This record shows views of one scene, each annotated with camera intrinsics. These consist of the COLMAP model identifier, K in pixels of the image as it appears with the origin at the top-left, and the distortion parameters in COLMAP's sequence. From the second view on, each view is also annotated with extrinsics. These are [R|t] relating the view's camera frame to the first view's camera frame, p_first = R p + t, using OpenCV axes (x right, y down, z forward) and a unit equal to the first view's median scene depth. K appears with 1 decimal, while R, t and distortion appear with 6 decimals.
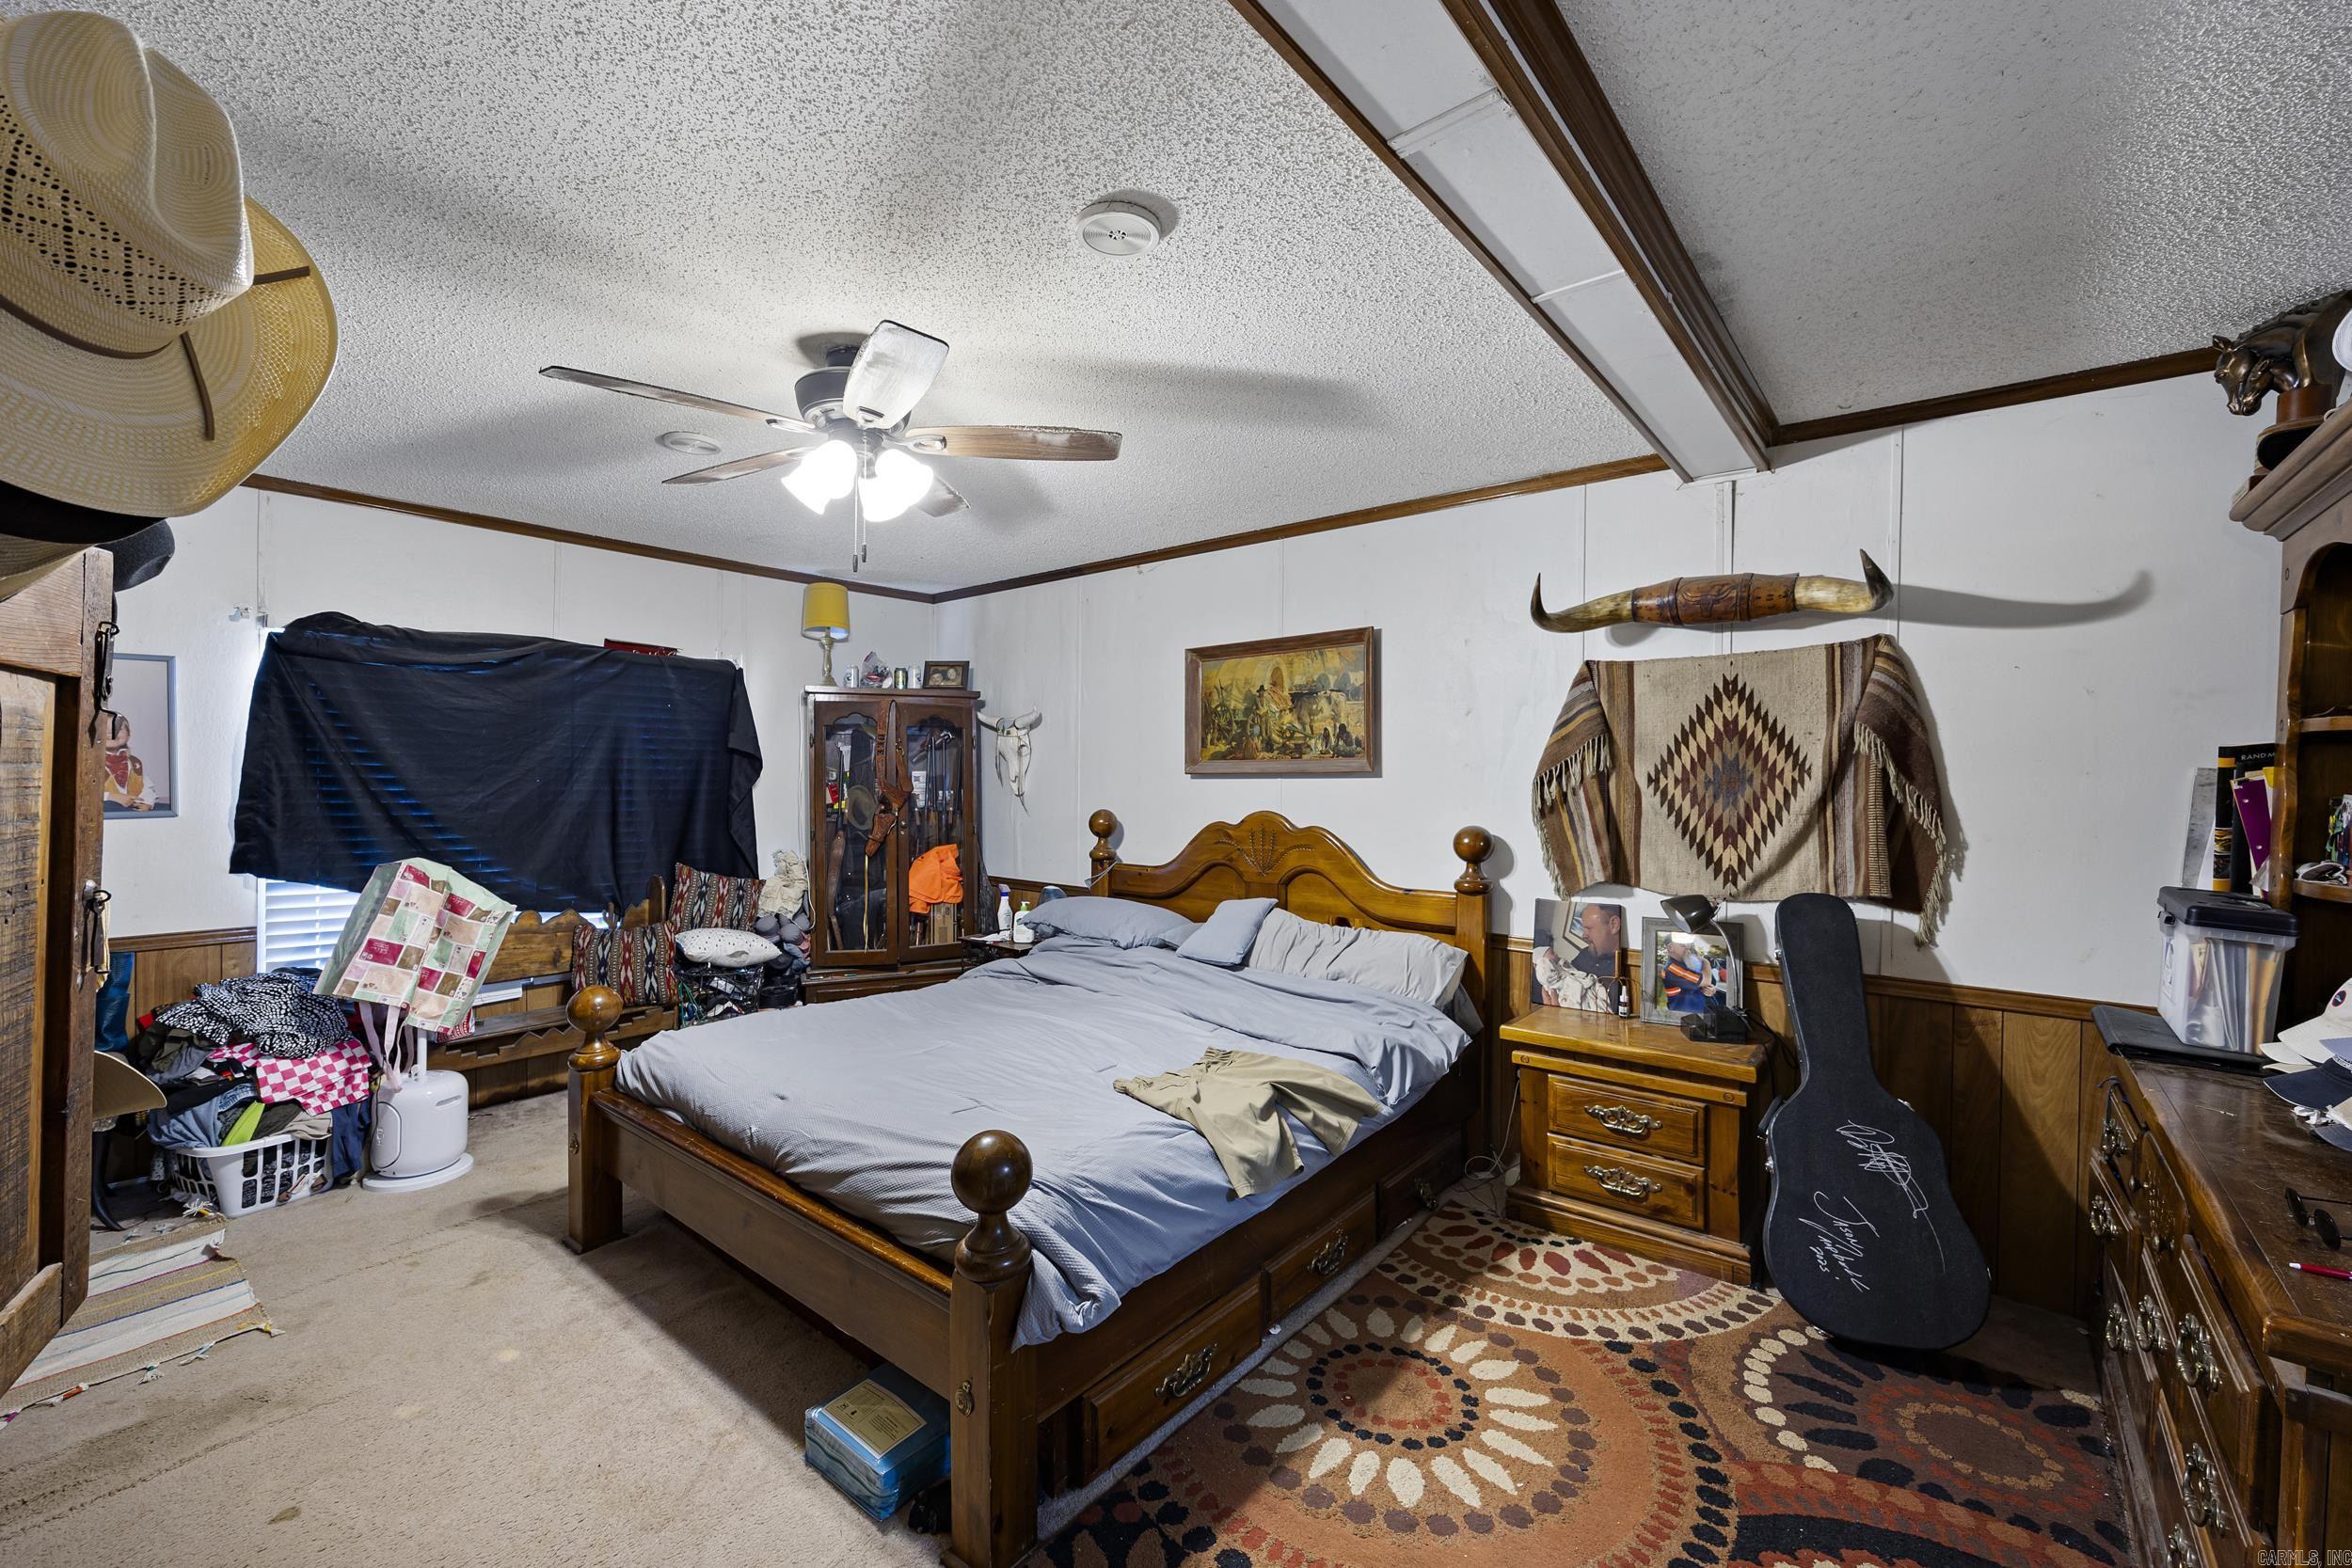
lens RADIAL K [[985.7, 0, 1196.1], [0, 985.7, 774.4], [0, 0, 1]] dist [0.003649, 0.000216]
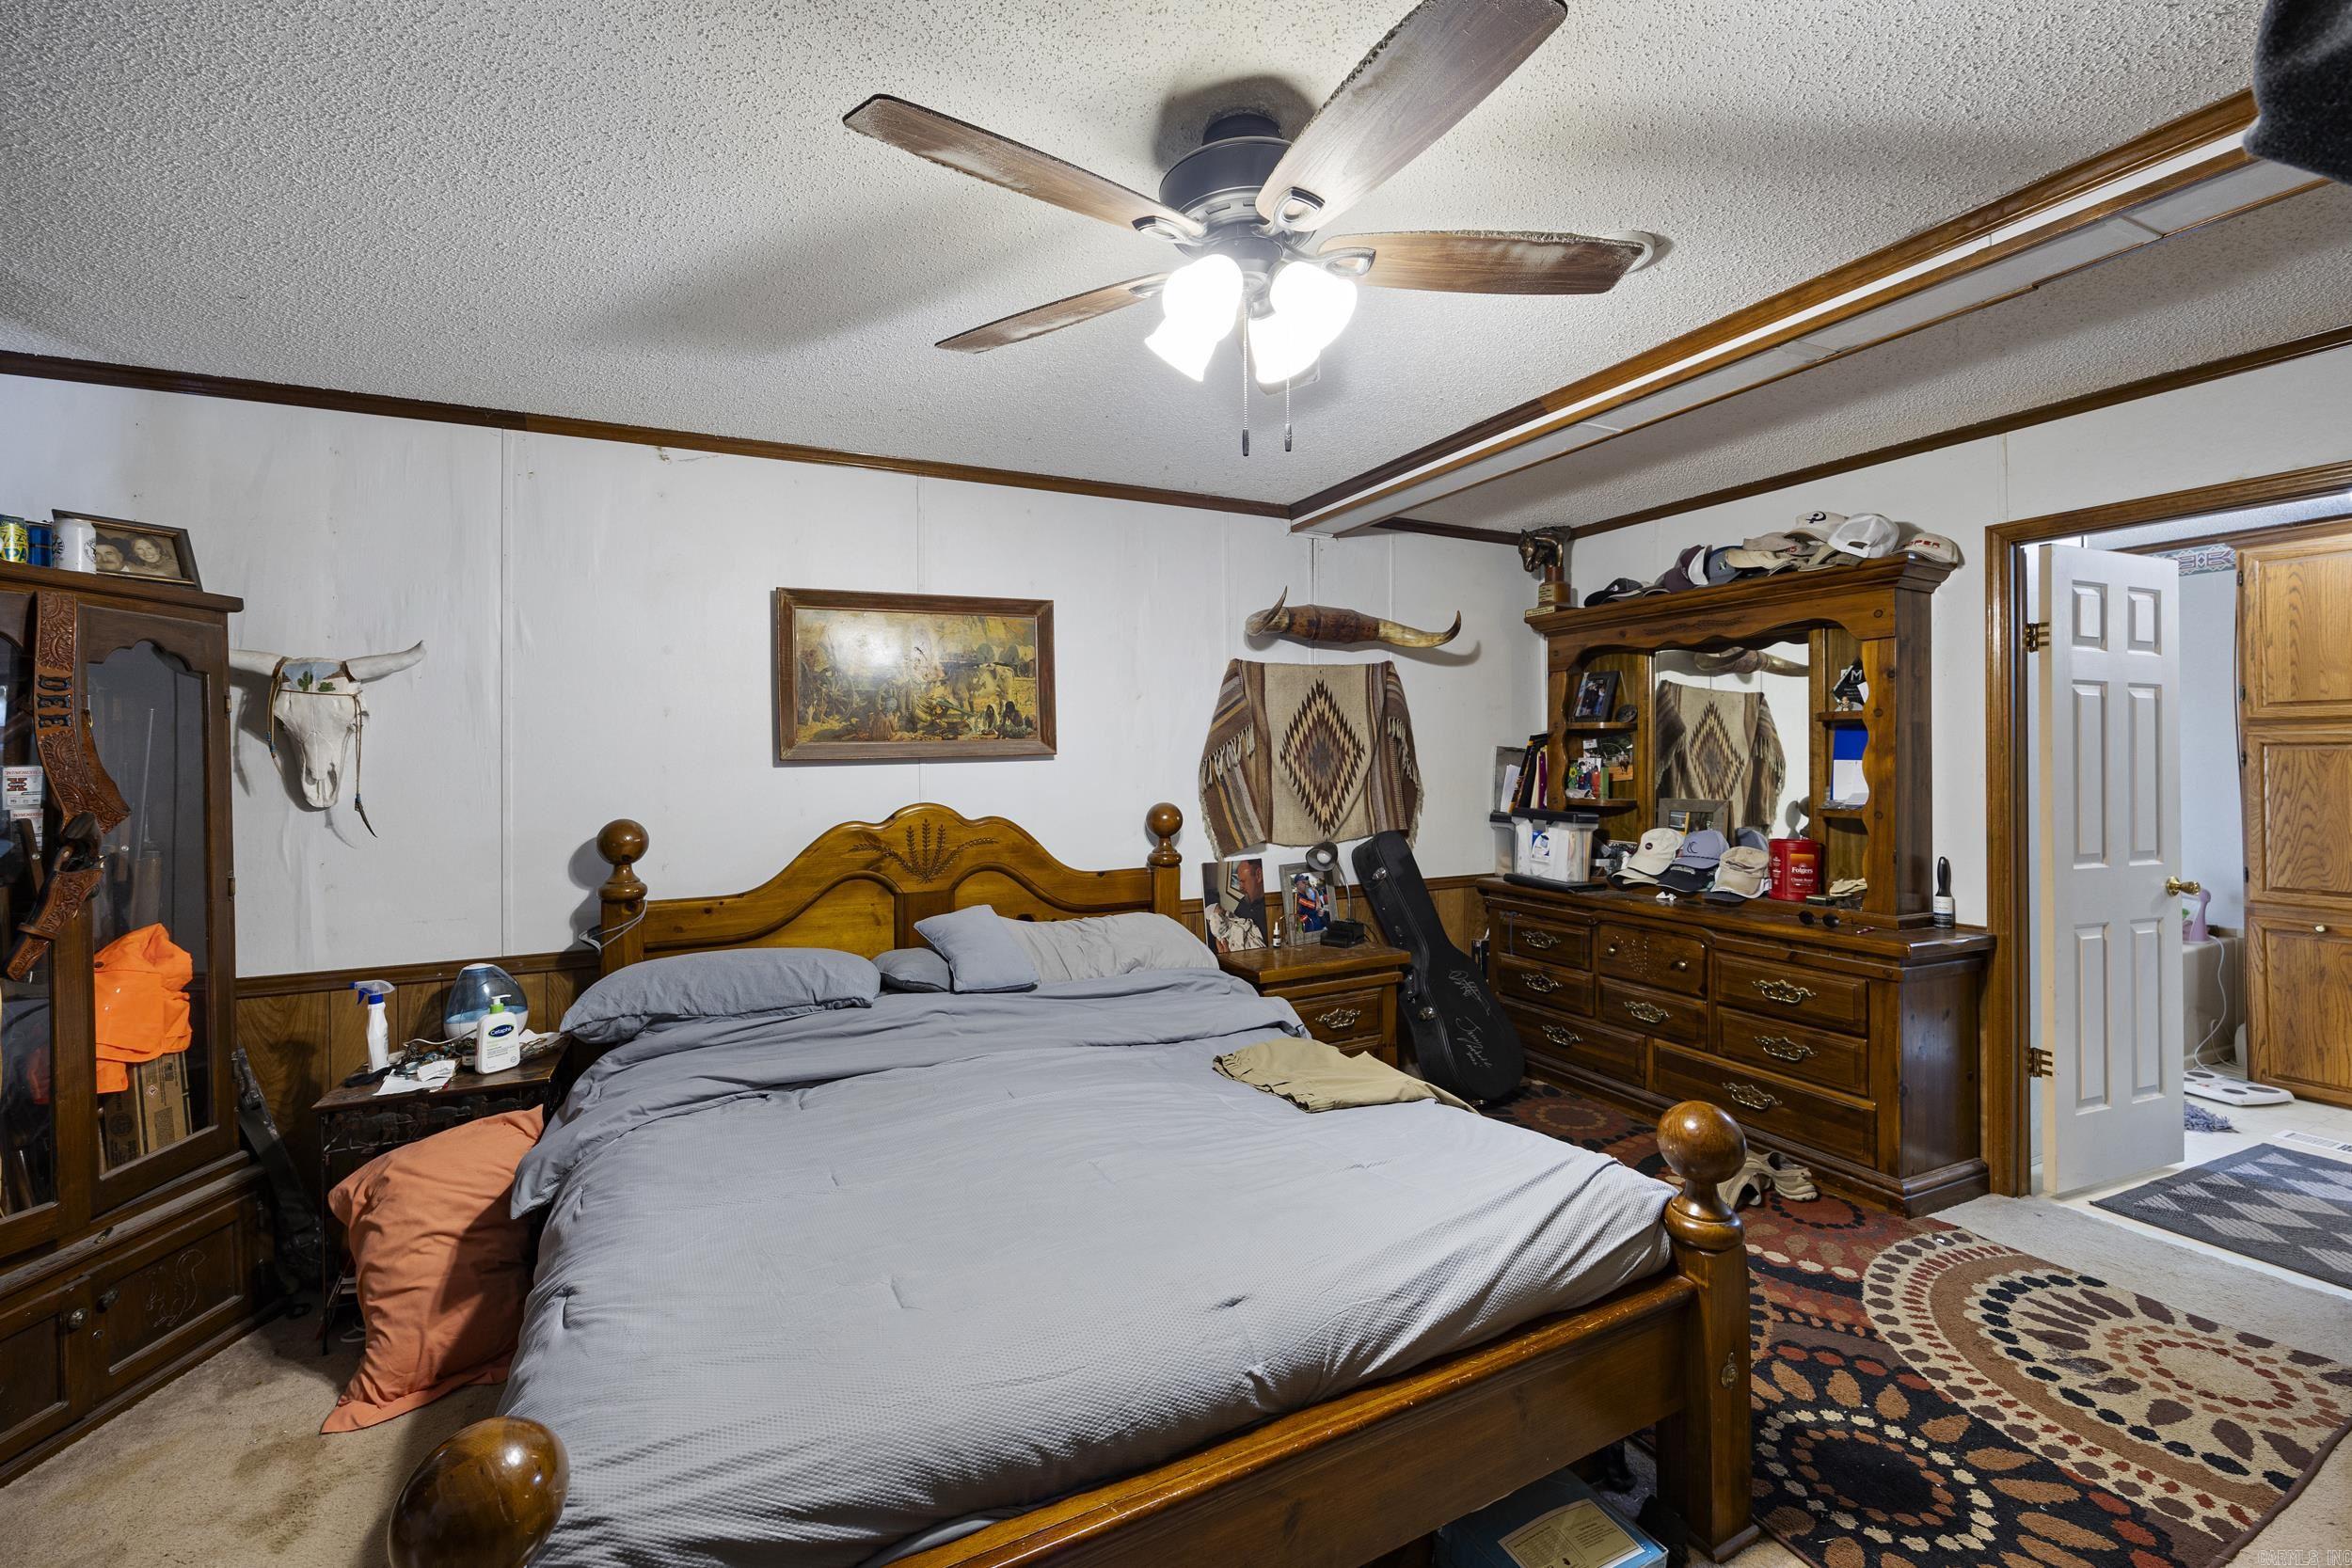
lens RADIAL K [[985.7, 0, 1161.0], [0, 985.7, 743.5], [0, 0, 1]] dist [0.003649, 0.000216]
pose [[0.397694, 0.005749, 0.917500, -0.733301], [0.017215, 0.999758, -0.013726, 0.002480], [-0.917356, 0.021254, 0.397499, 0.598598]]
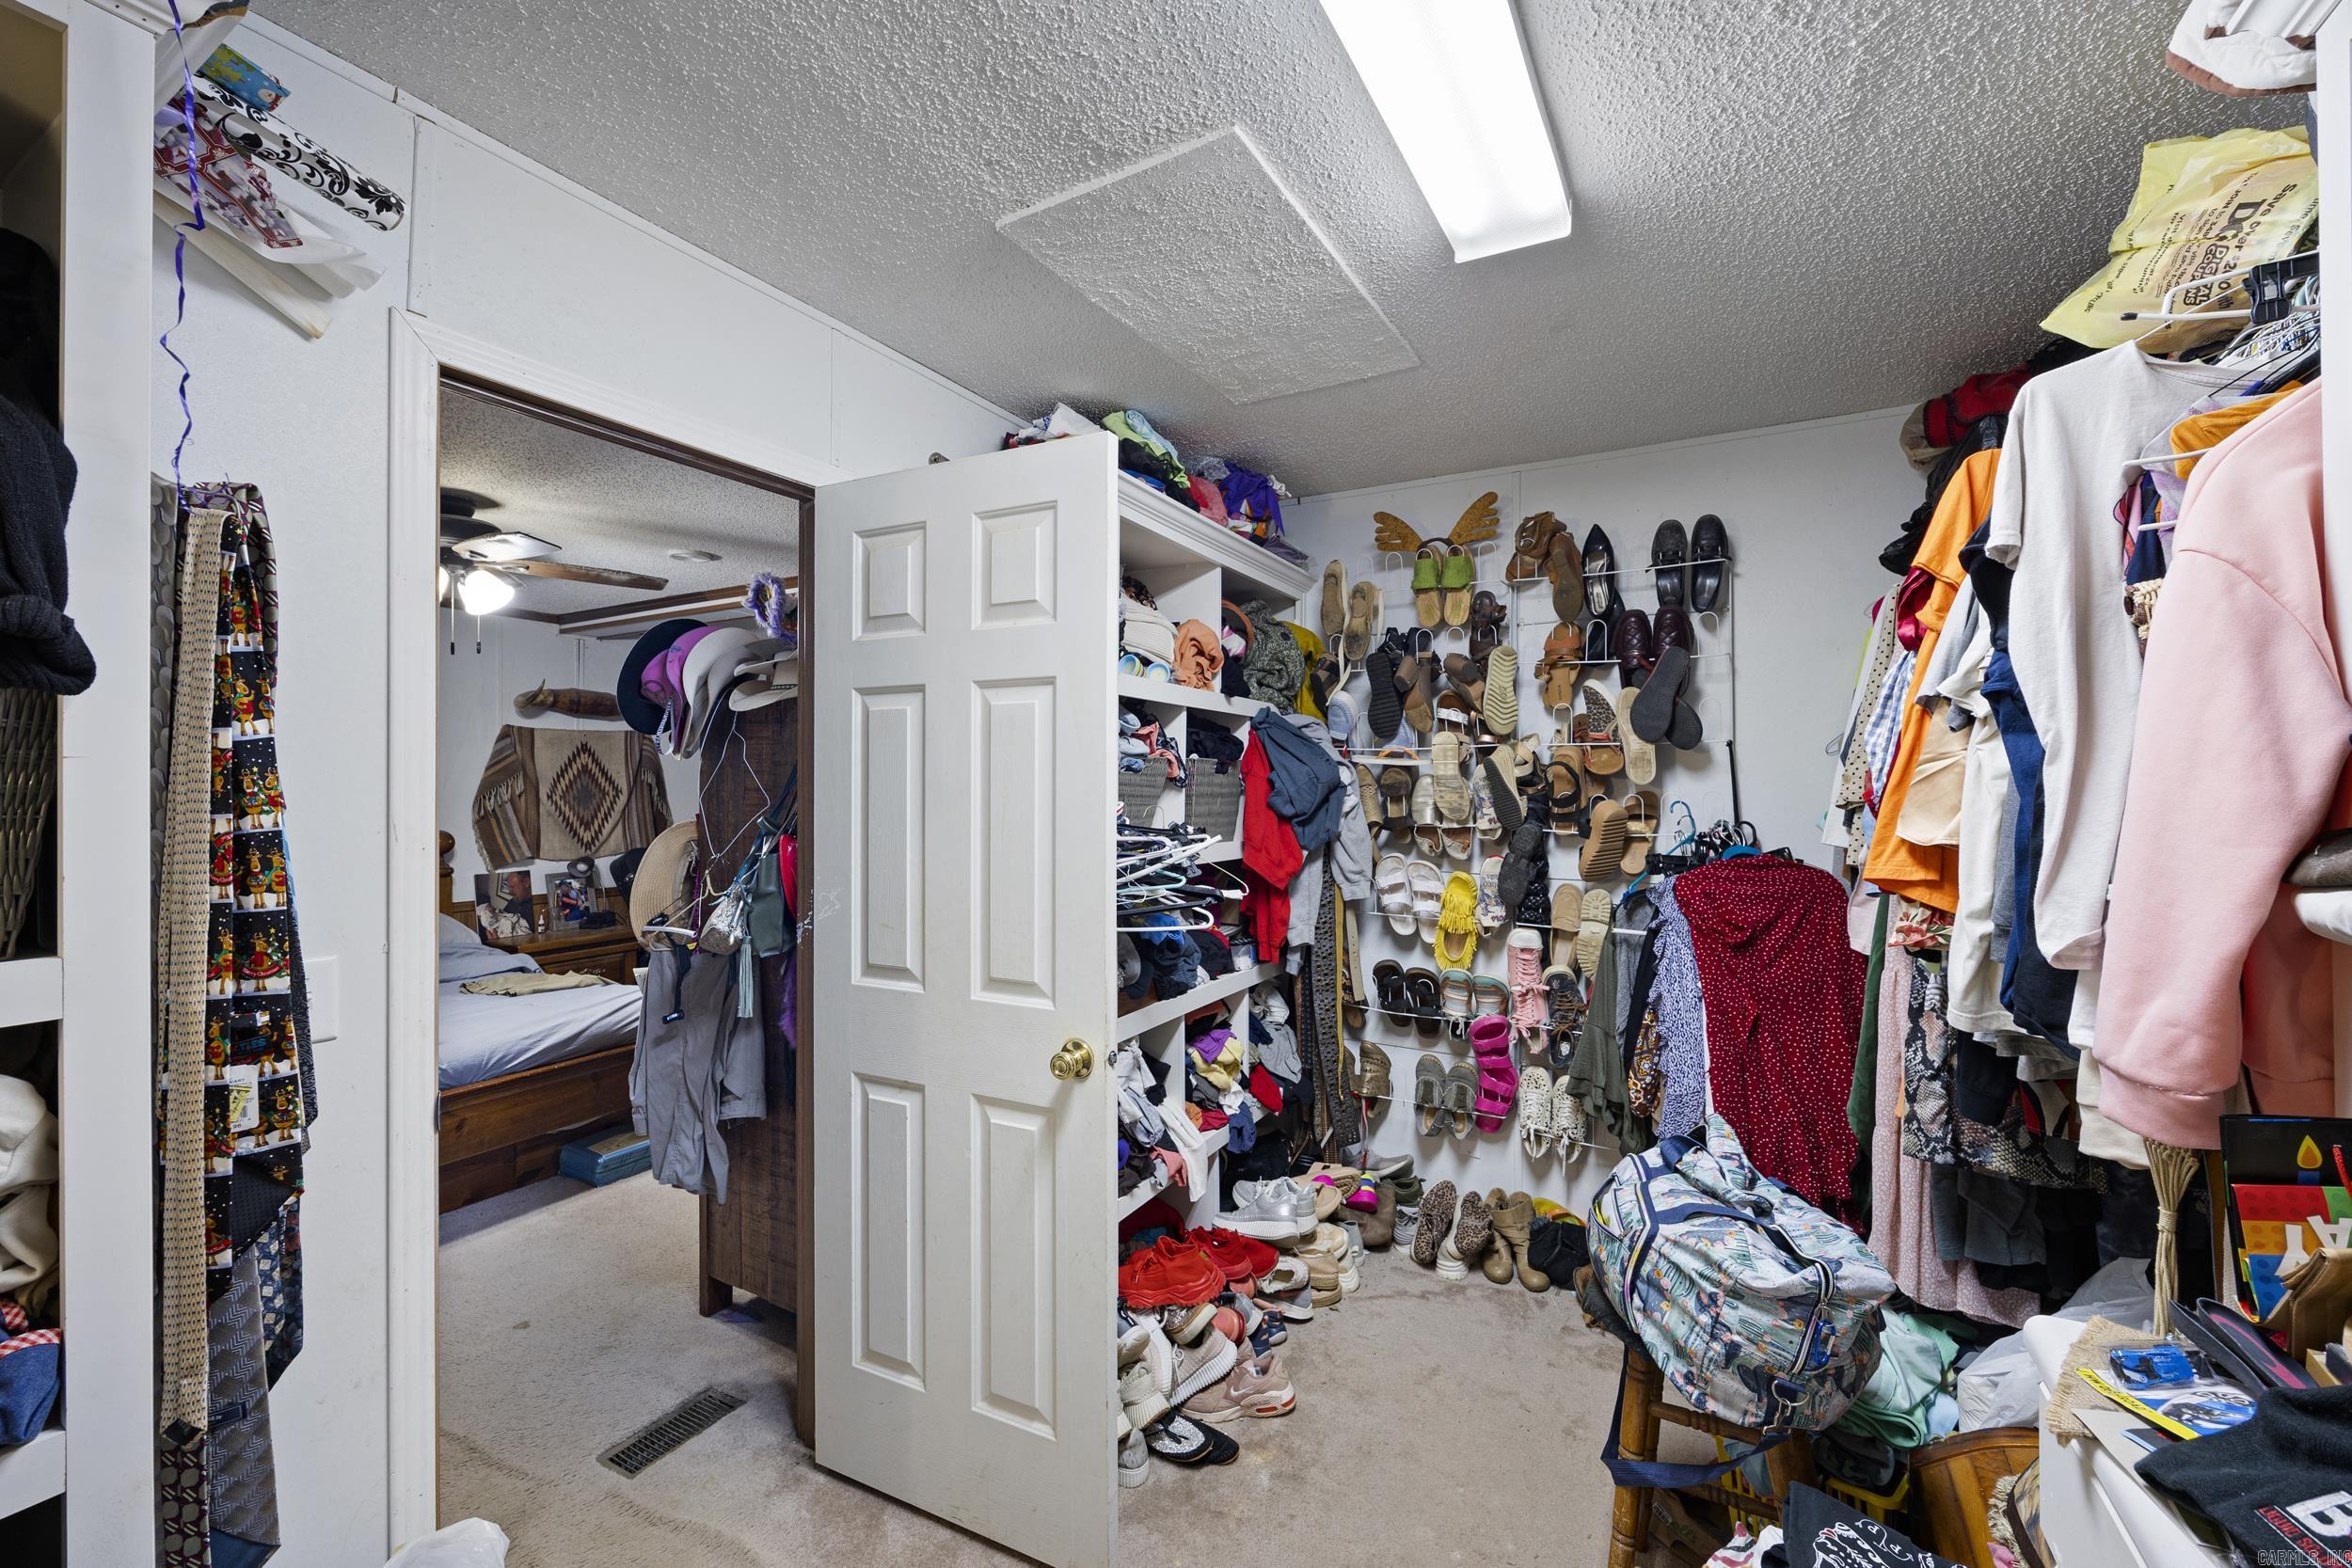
lens RADIAL K [[985.7, 0, 1178.9], [0, 985.7, 789.0], [0, 0, 1]] dist [0.003649, 0.000216]
pose [[-0.187069, -0.000159, 0.982347, -1.413049], [0.009637, 0.999952, 0.001997, -0.000717], [-0.982299, 0.009840, -0.187059, 0.205230]]
